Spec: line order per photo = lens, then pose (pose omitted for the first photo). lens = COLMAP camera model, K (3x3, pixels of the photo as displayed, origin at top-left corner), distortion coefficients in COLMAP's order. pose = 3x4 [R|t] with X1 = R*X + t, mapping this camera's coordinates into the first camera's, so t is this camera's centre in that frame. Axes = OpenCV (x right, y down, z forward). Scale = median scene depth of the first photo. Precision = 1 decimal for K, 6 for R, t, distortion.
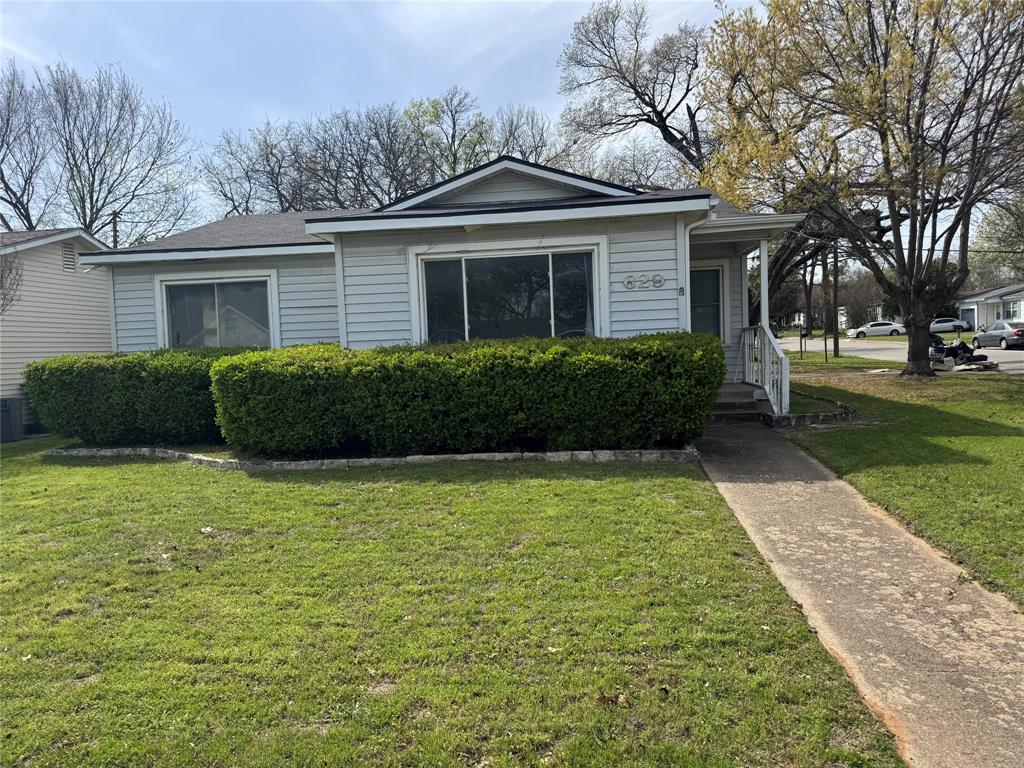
lens RADIAL K [[713.8, 0, 515.2], [0, 713.8, 390.8], [0, 0, 1]] dist [0.044626, -0.031686]
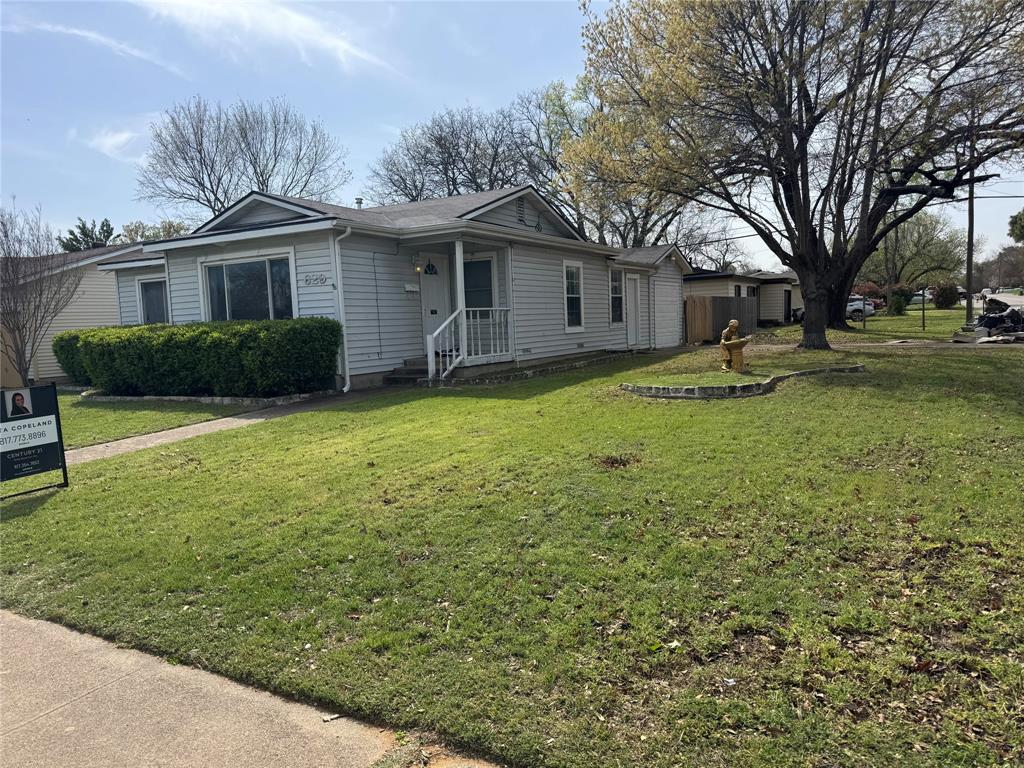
lens RADIAL K [[713.8, 0, 512.6], [0, 713.8, 382.0], [0, 0, 1]] dist [0.044626, -0.031686]
pose [[0.915300, 0.035966, -0.401164, 1.031825], [-0.018672, 0.998723, 0.046936, -0.024817], [0.402340, -0.035470, 0.914803, -0.114151]]
